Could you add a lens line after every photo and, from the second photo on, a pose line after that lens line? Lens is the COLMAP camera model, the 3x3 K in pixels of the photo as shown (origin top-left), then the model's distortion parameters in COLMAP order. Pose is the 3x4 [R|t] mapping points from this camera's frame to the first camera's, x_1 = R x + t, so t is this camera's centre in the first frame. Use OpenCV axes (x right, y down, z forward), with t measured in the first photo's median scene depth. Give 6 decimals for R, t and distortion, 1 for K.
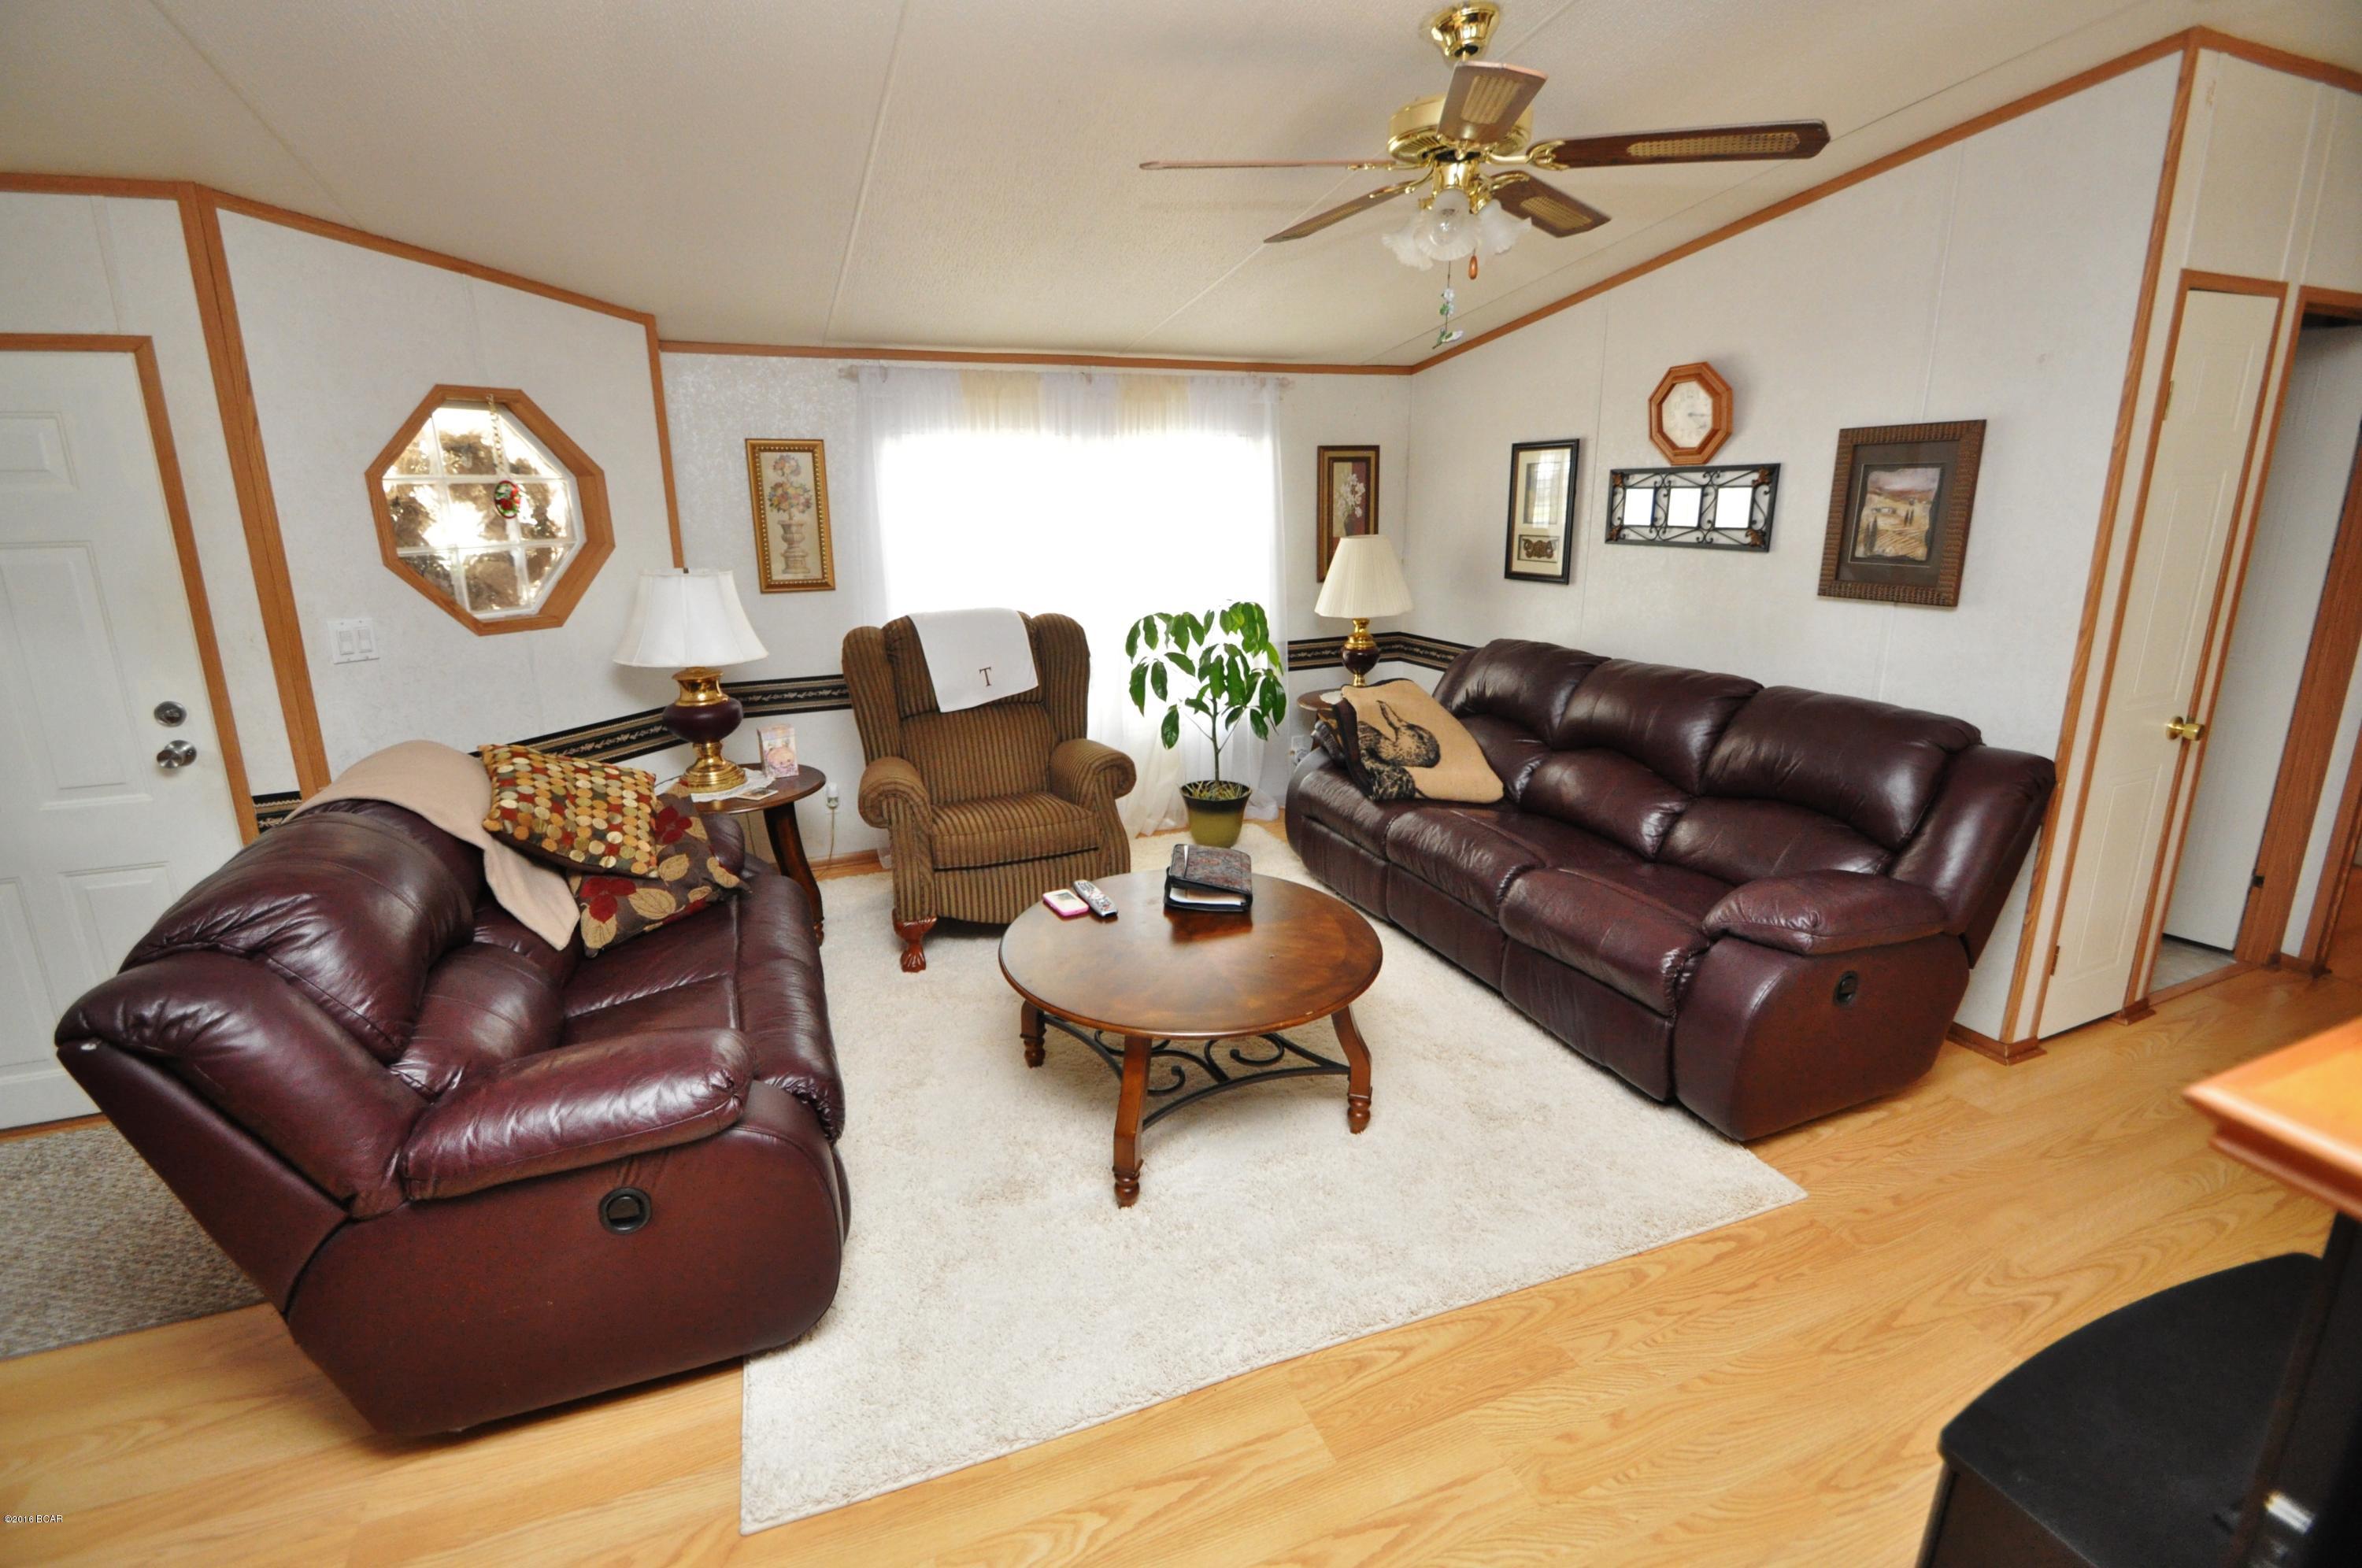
lens RADIAL K [[1049.7, 0, 1164.6], [0, 1049.7, 760.2], [0, 0, 1]] dist [0.004380, -0.007902]
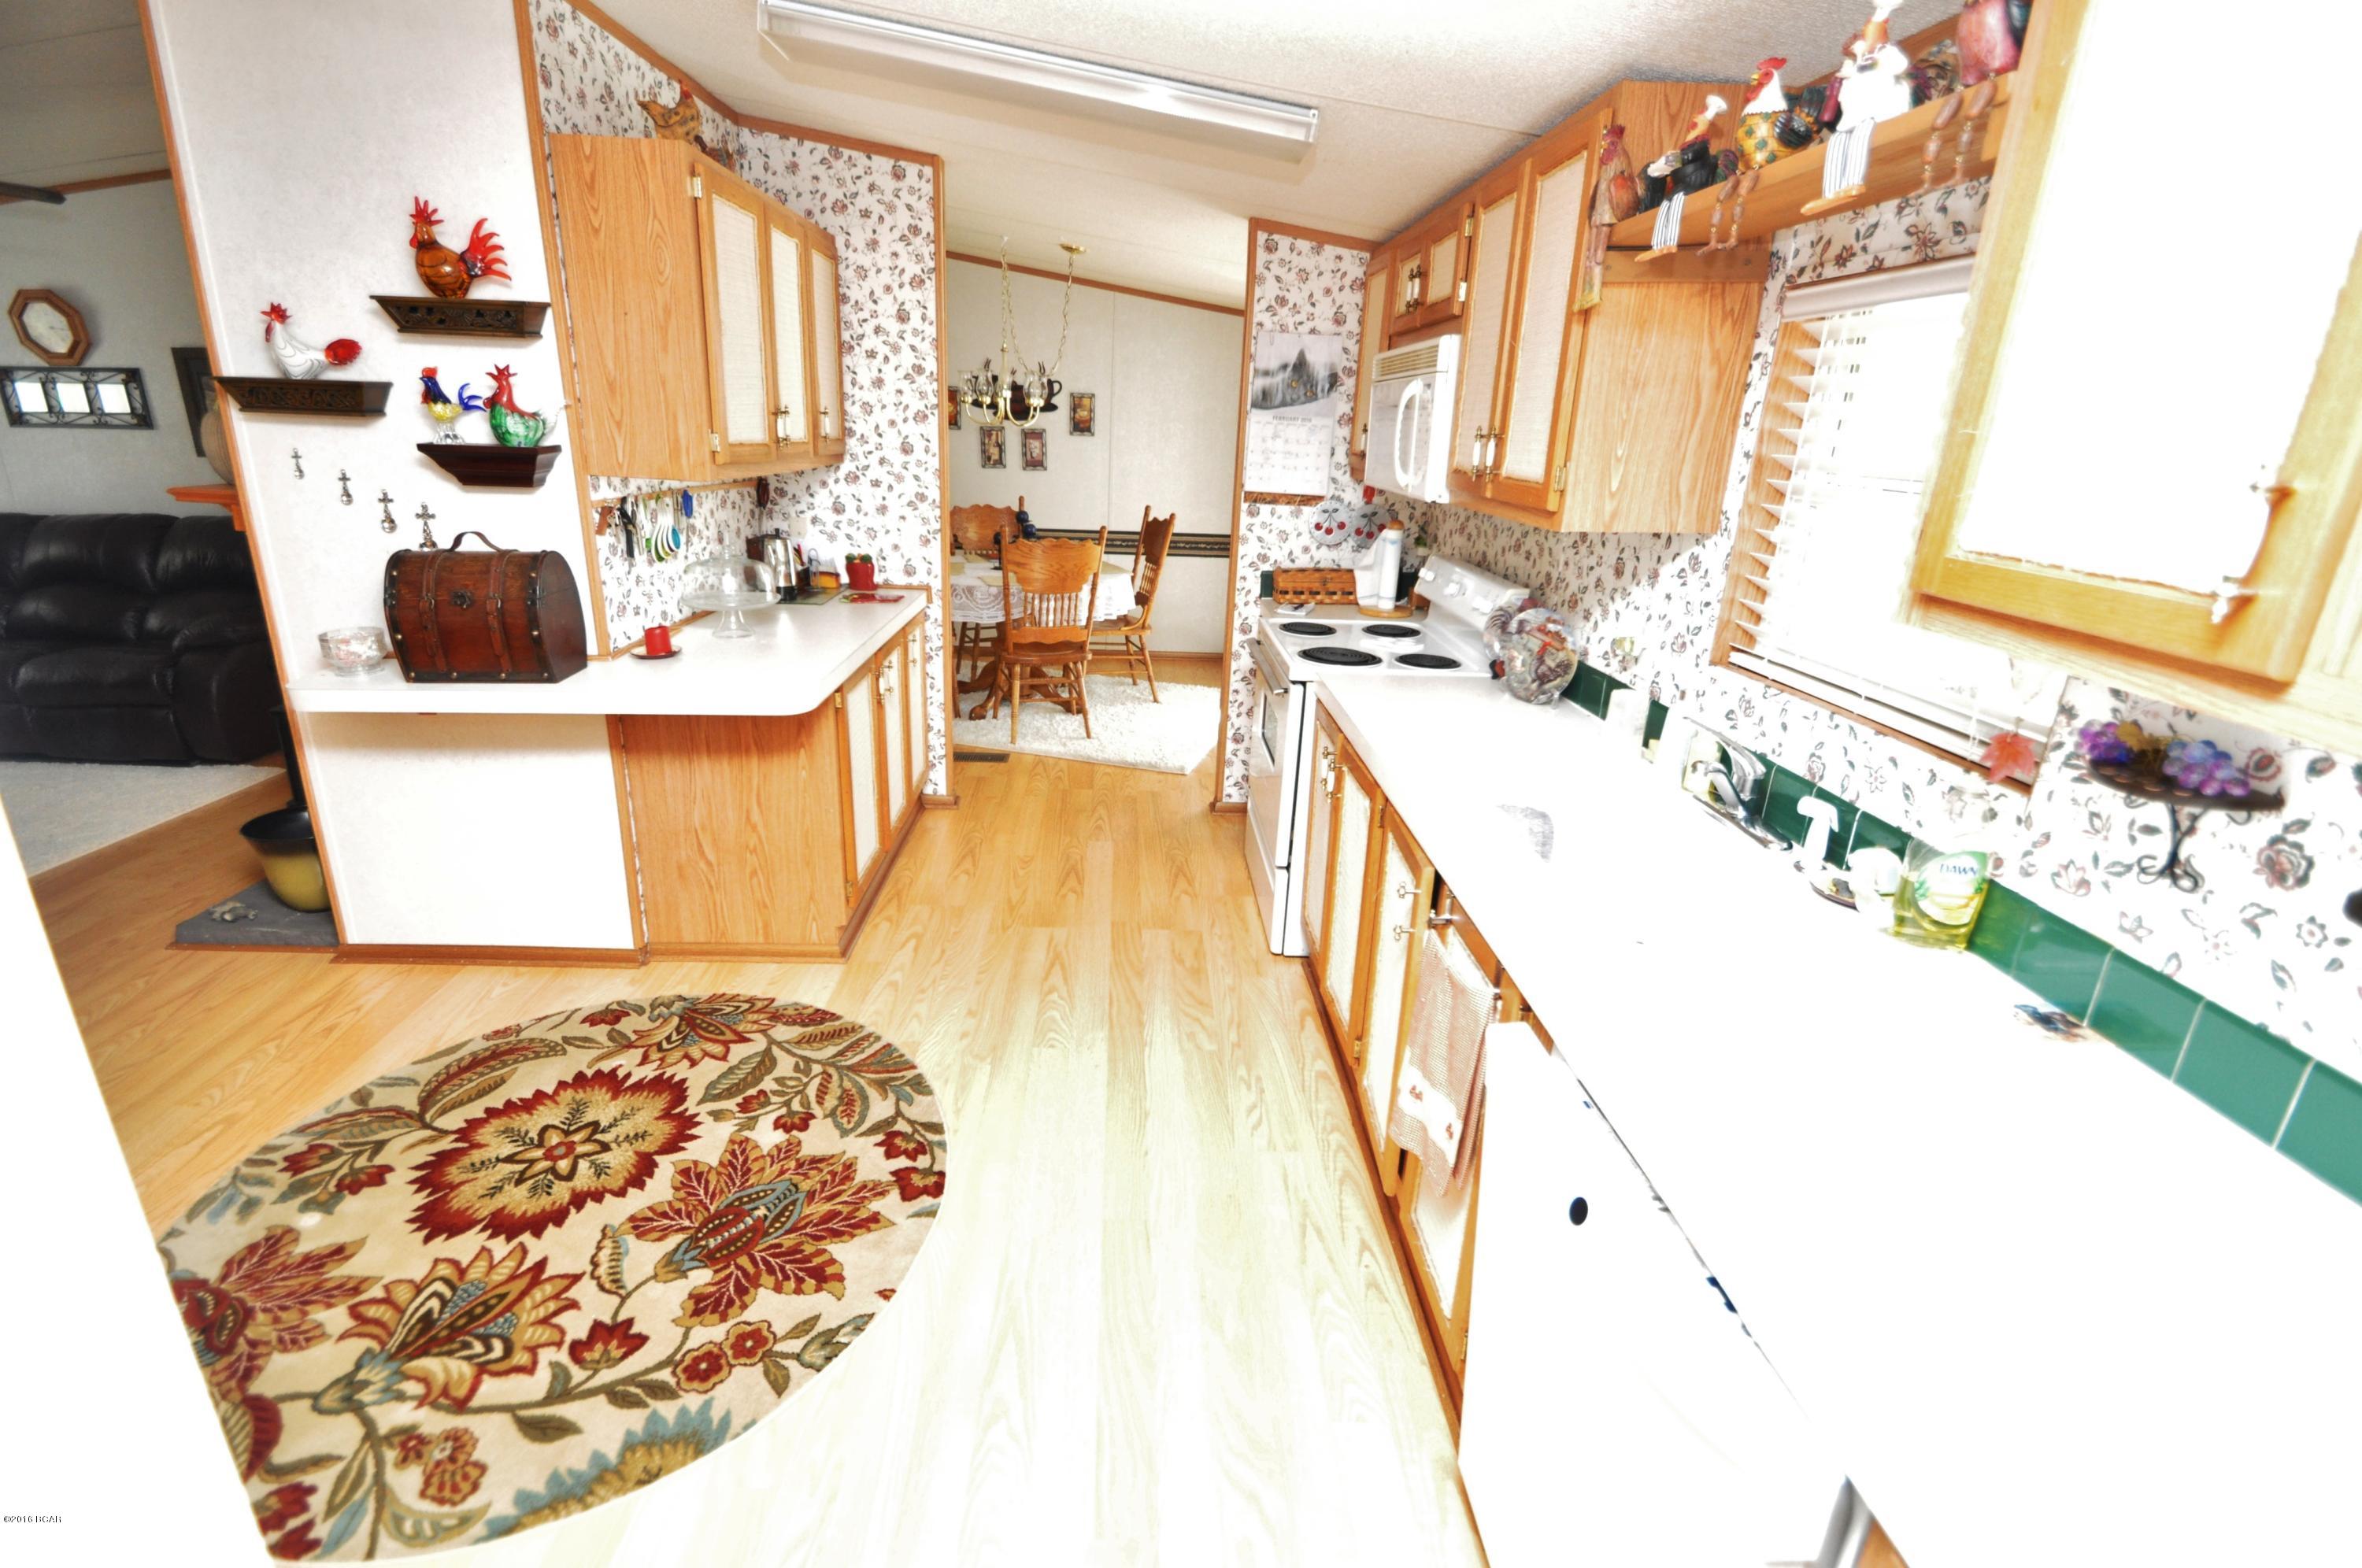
lens RADIAL K [[1049.7, 0, 1137.9], [0, 1049.7, 769.5], [0, 0, 1]] dist [0.004380, -0.007902]
pose [[0.373913, -0.270087, 0.887267, -0.371055], [0.195012, 0.958168, 0.209487, 0.241657], [-0.906730, 0.094698, 0.410942, -0.887484]]
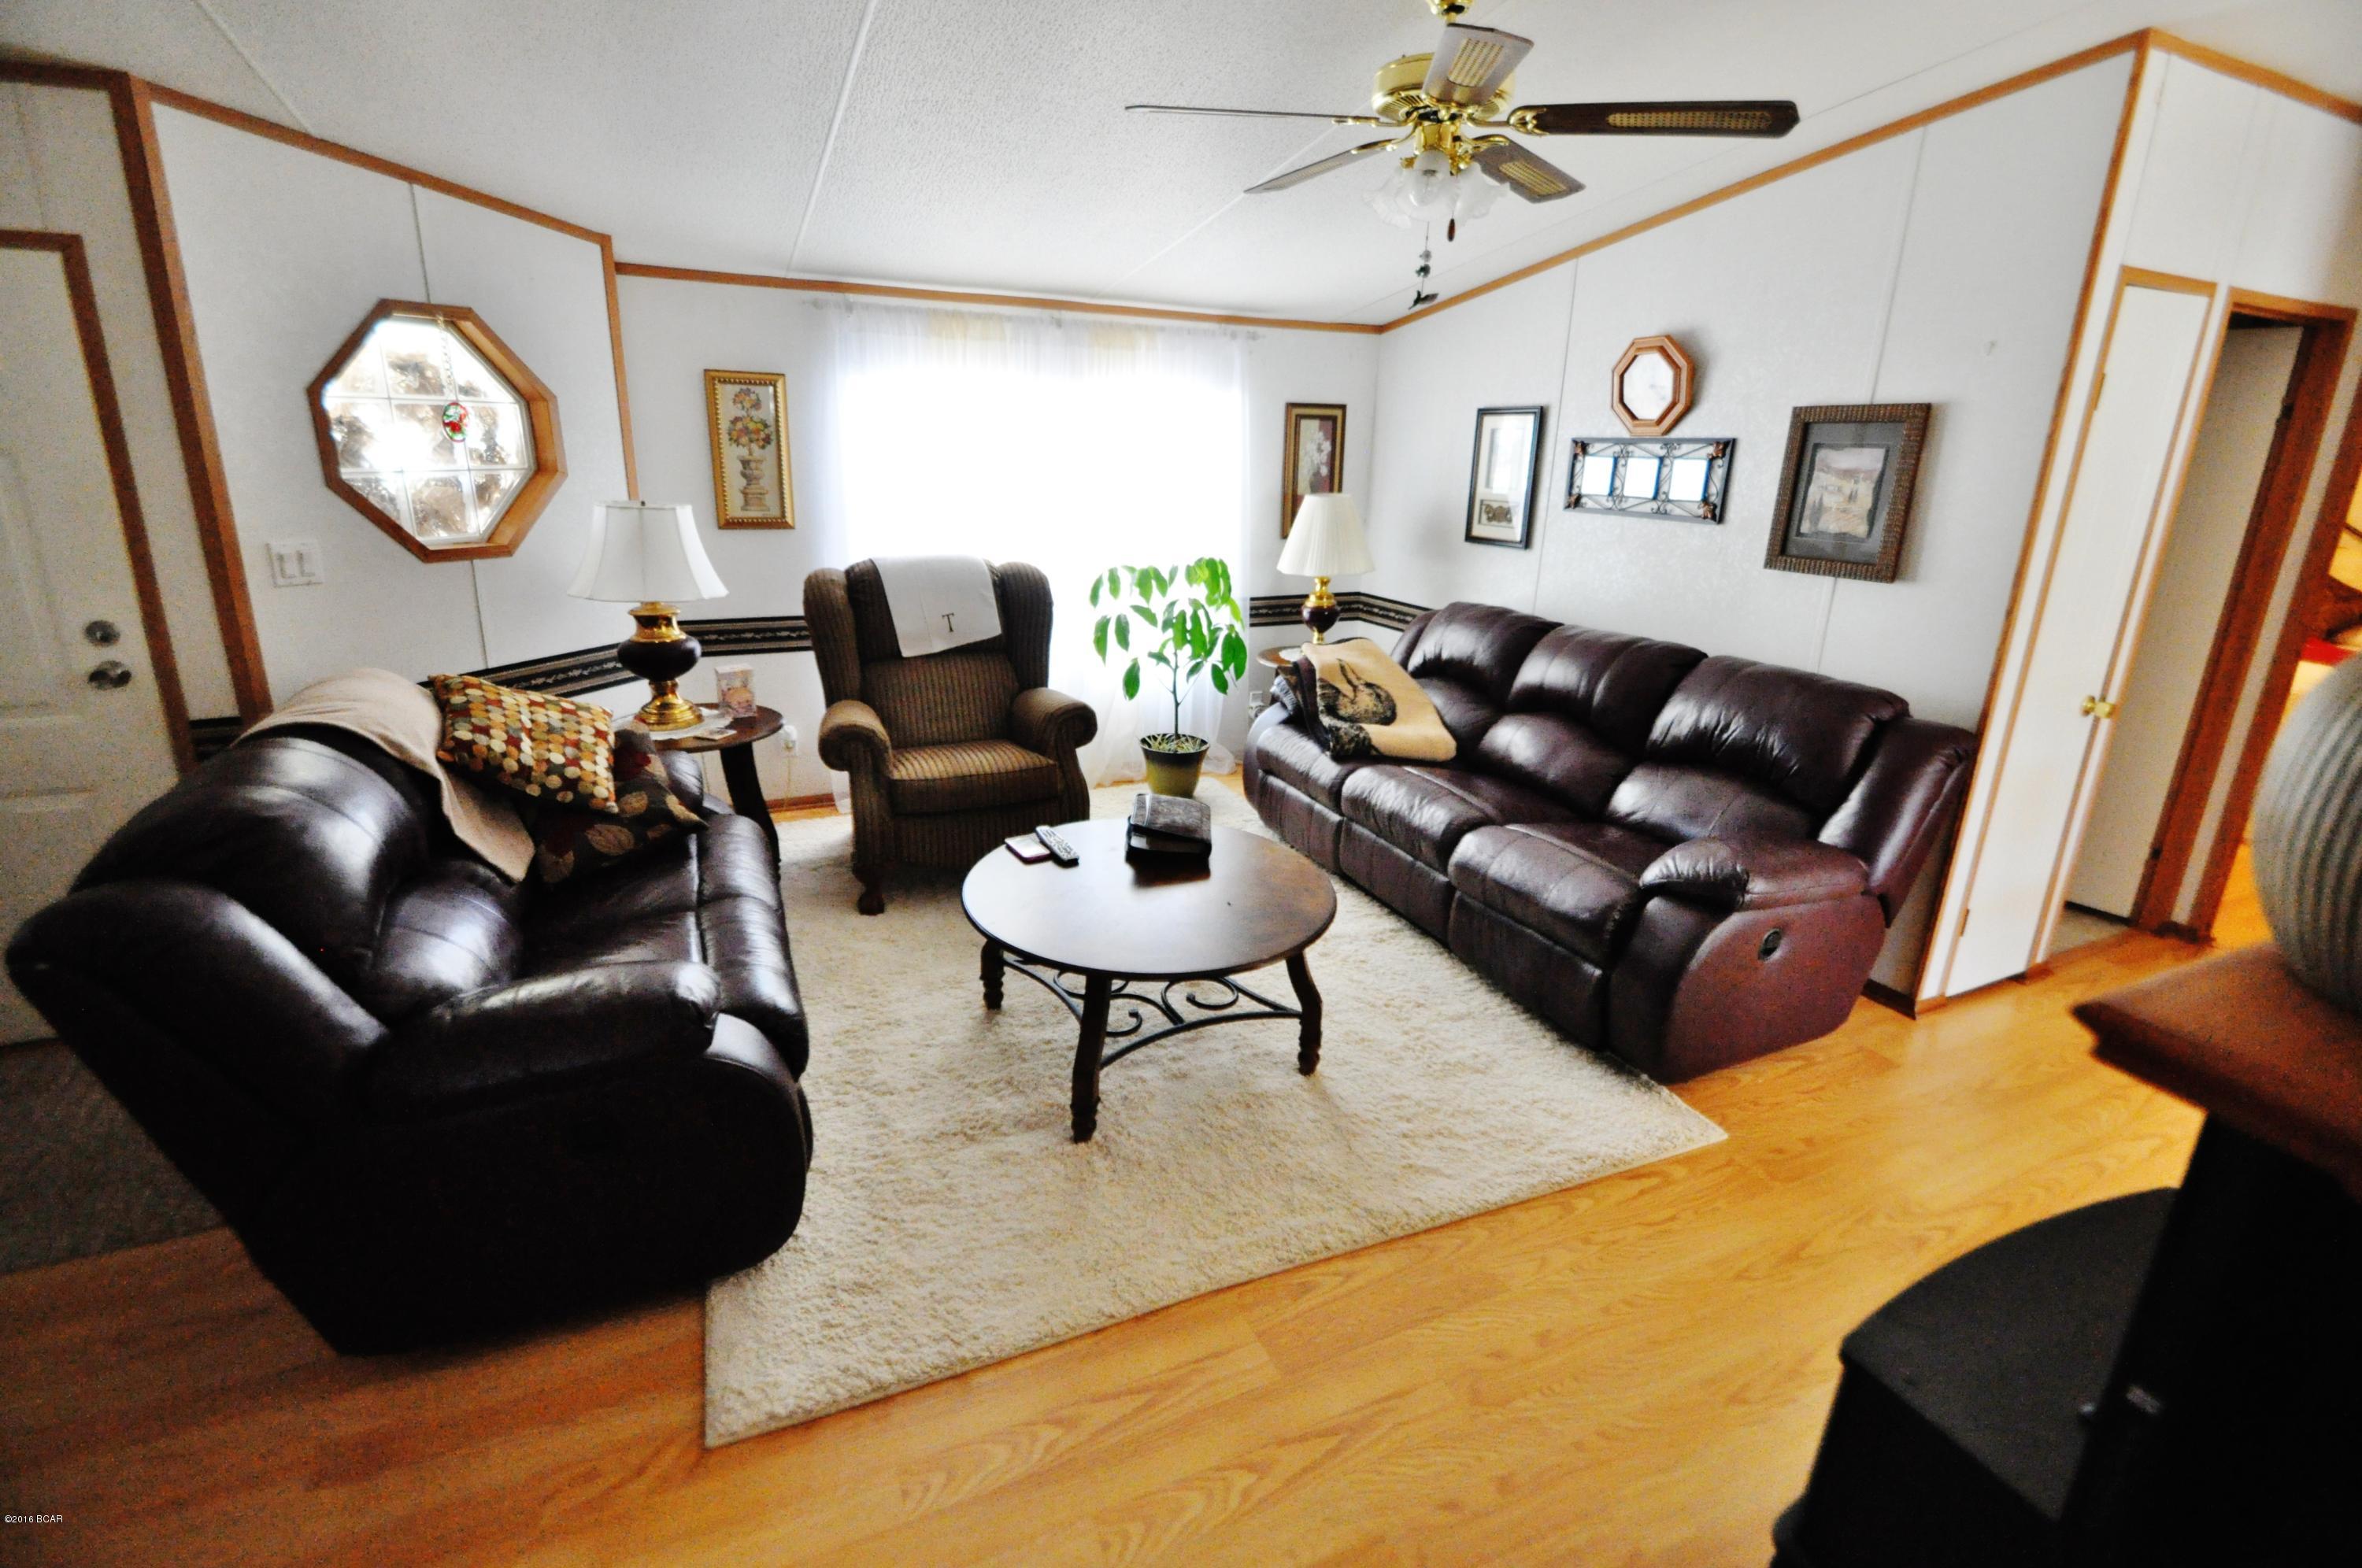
lens RADIAL K [[1049.7, 0, 1166.6], [0, 1049.7, 758.0], [0, 0, 1]] dist [0.004380, -0.007902]
pose [[0.998504, 0.026005, 0.048105, -0.011756], [-0.027951, 0.998799, 0.040234, 0.004702], [-0.047001, -0.041519, 0.998032, -0.013523]]
